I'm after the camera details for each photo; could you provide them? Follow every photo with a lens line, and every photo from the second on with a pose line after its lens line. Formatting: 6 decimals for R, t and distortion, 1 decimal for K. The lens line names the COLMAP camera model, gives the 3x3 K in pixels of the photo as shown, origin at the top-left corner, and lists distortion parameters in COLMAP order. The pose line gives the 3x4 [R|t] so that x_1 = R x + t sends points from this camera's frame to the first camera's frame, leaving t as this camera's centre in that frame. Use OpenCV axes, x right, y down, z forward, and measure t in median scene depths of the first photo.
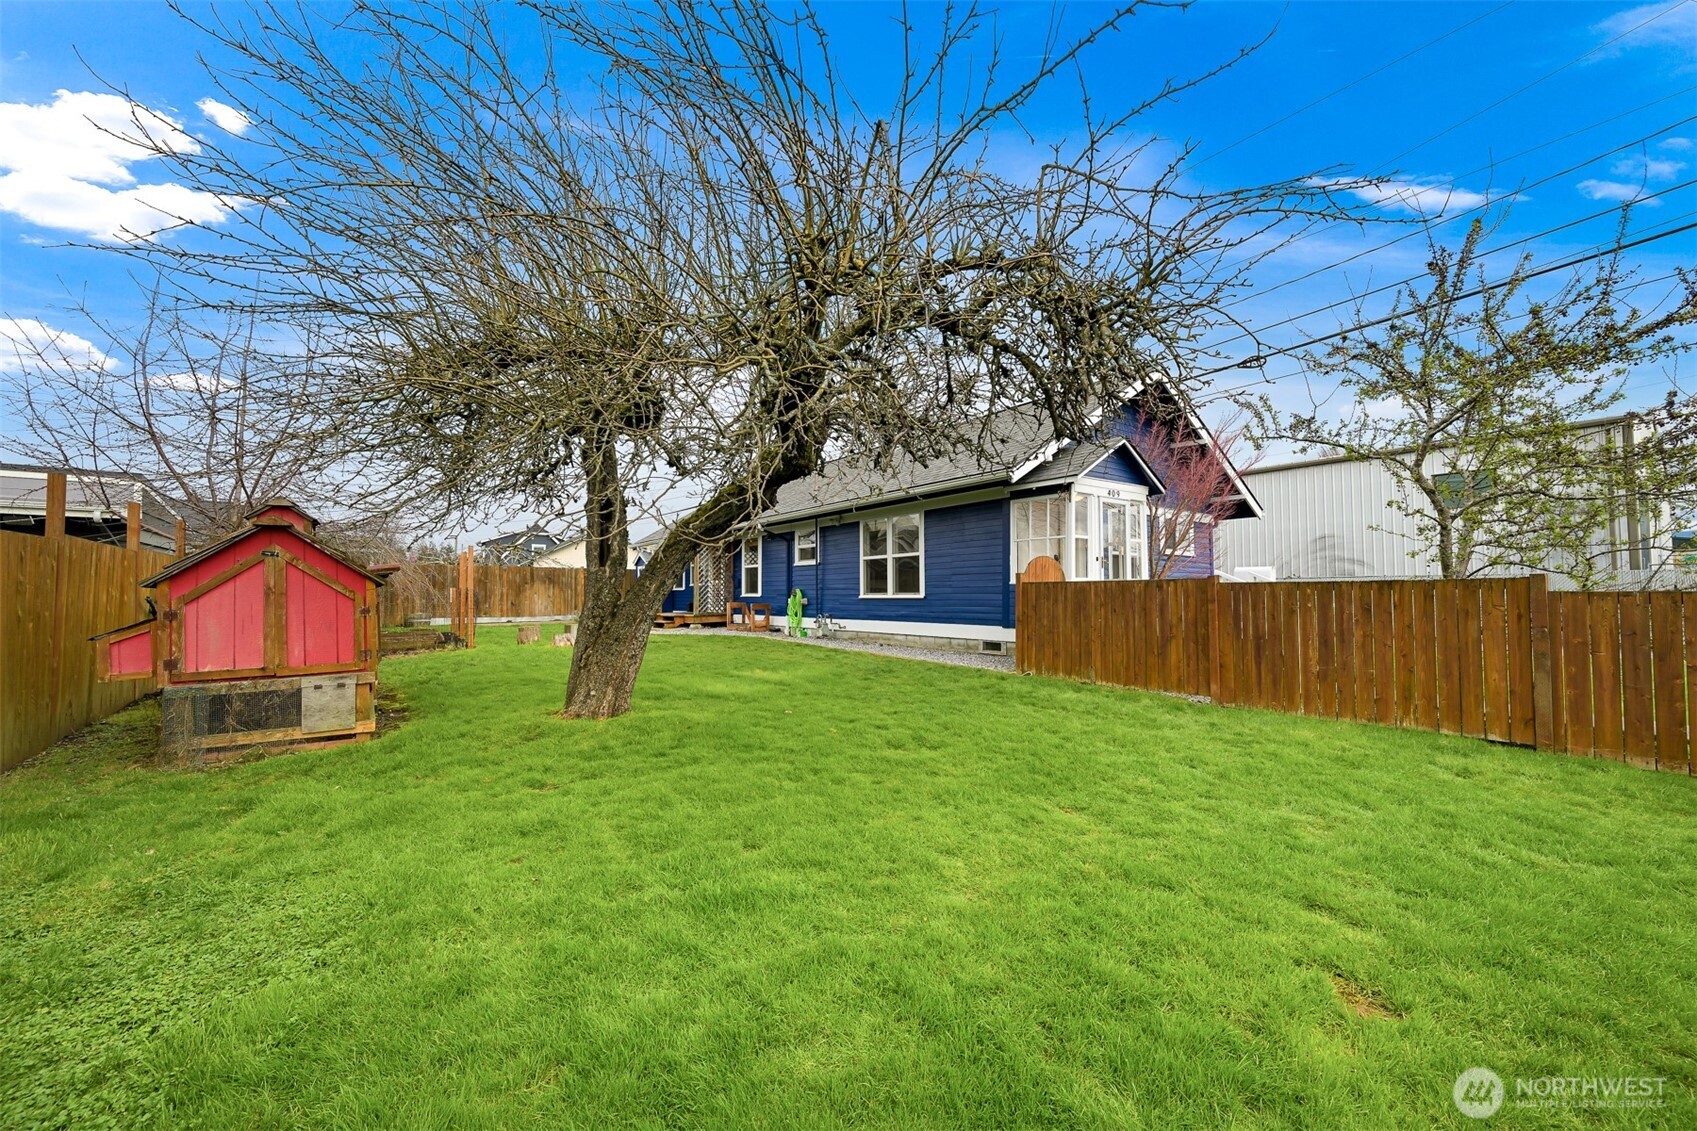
lens RADIAL K [[668.2, 0, 854.7], [0, 668.2, 568.0], [0, 0, 1]] dist [0.000025, 0.000046]
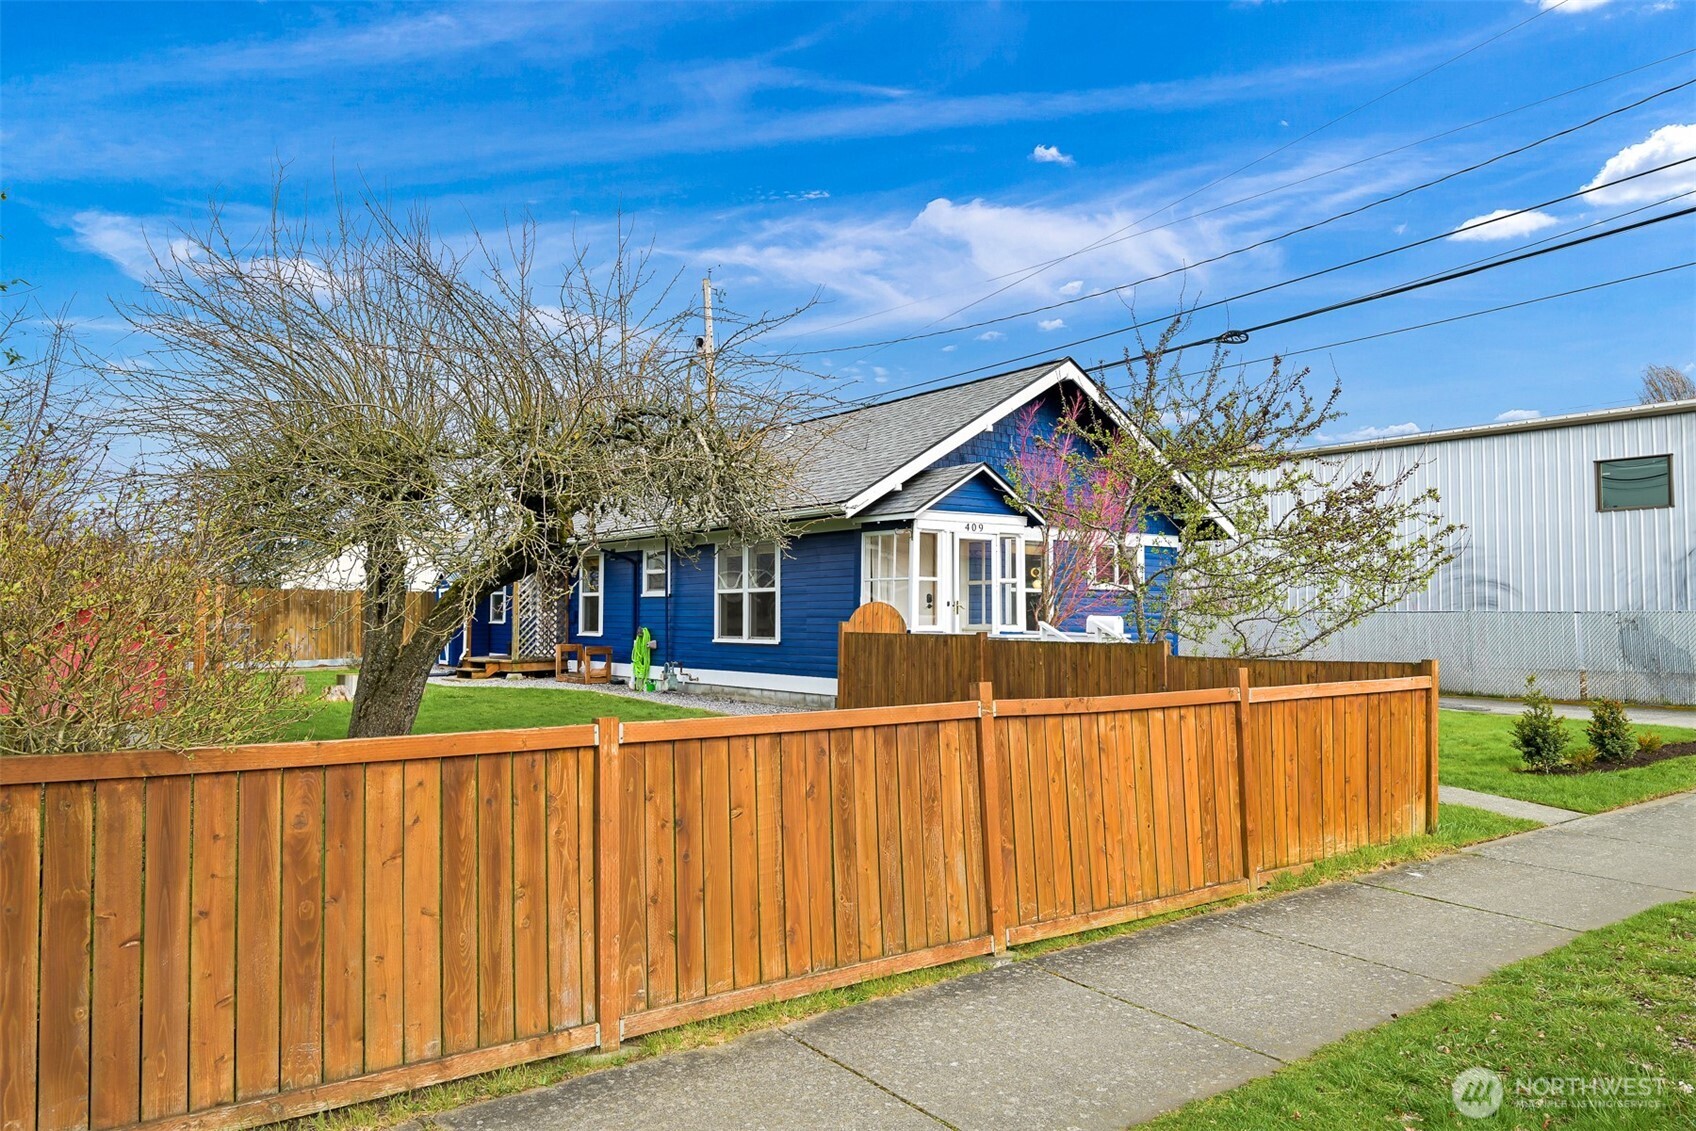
lens RADIAL K [[1197.4, 0, 848.0], [0, 1197.4, 565.5], [0, 0, 1]] dist [-0.004028, -0.000618]
pose [[0.999982, 0.005410, 0.002616, 0.155696], [-0.005401, 0.999980, -0.003380, -0.039600], [-0.002634, 0.003366, 0.999991, -0.392245]]
